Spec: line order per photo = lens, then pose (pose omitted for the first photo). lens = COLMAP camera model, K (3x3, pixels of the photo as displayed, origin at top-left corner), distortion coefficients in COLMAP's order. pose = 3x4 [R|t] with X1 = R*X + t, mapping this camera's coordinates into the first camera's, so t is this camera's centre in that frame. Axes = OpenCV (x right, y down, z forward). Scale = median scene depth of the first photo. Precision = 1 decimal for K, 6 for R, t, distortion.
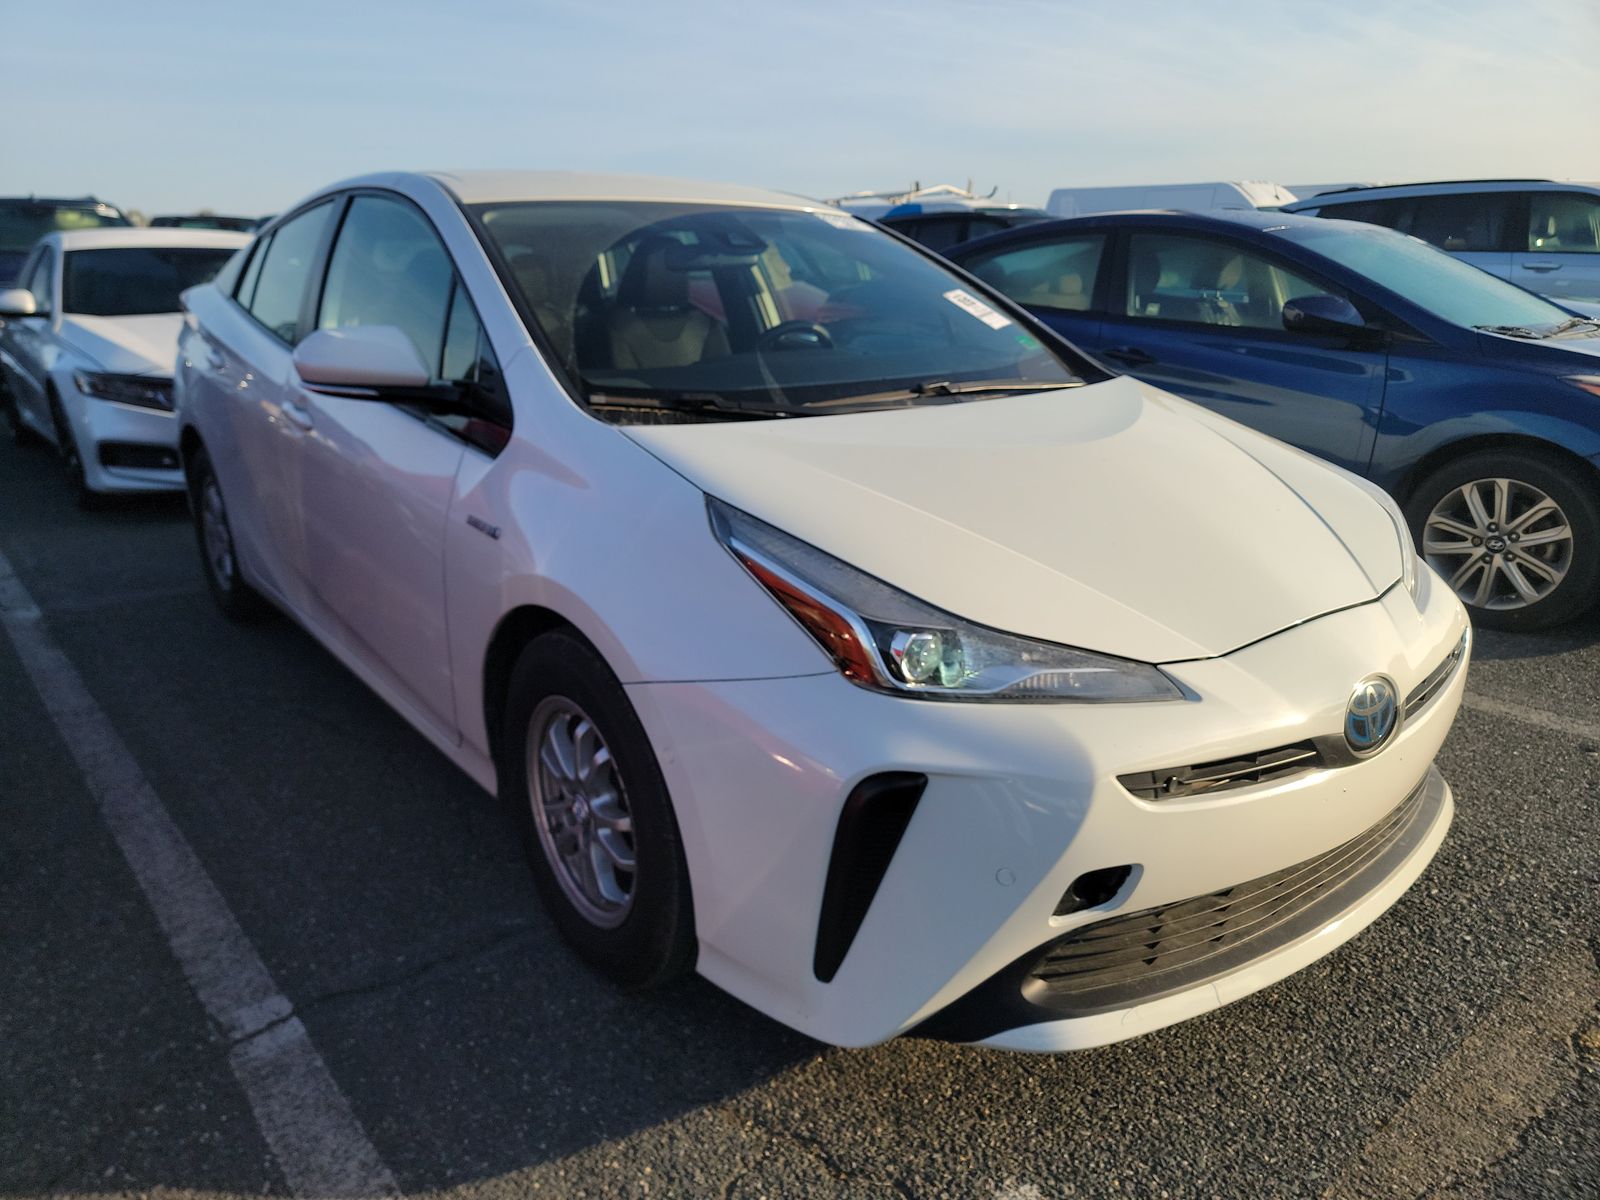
lens RADIAL K [[1126.4, 0, 800.4], [0, 1126.4, 596.1], [0, 0, 1]] dist [0.047772, -0.025646]
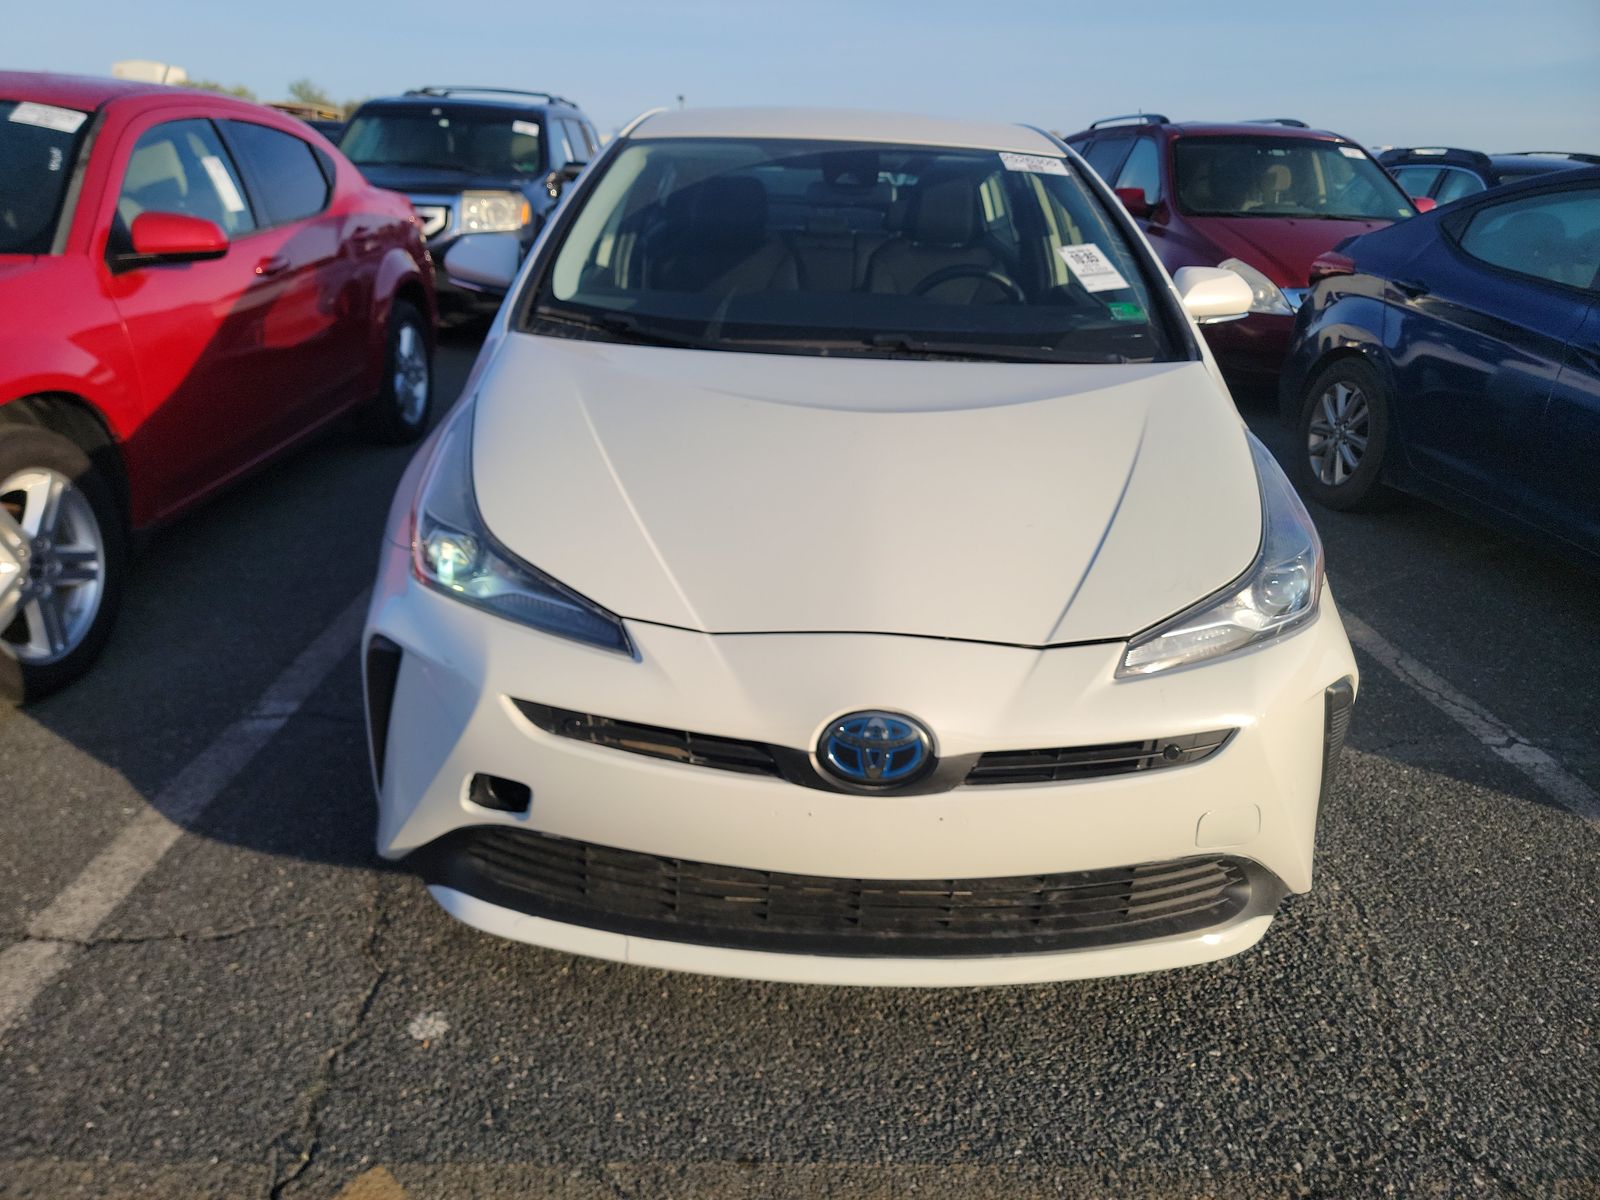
lens RADIAL K [[1126.4, 0, 799.6], [0, 1126.4, 593.5], [0, 0, 1]] dist [0.047772, -0.025646]
pose [[0.776722, 0.250690, -0.577804, 0.774850], [-0.217104, 0.967718, 0.128016, -0.095222], [0.591244, 0.026011, 0.806073, 0.206707]]
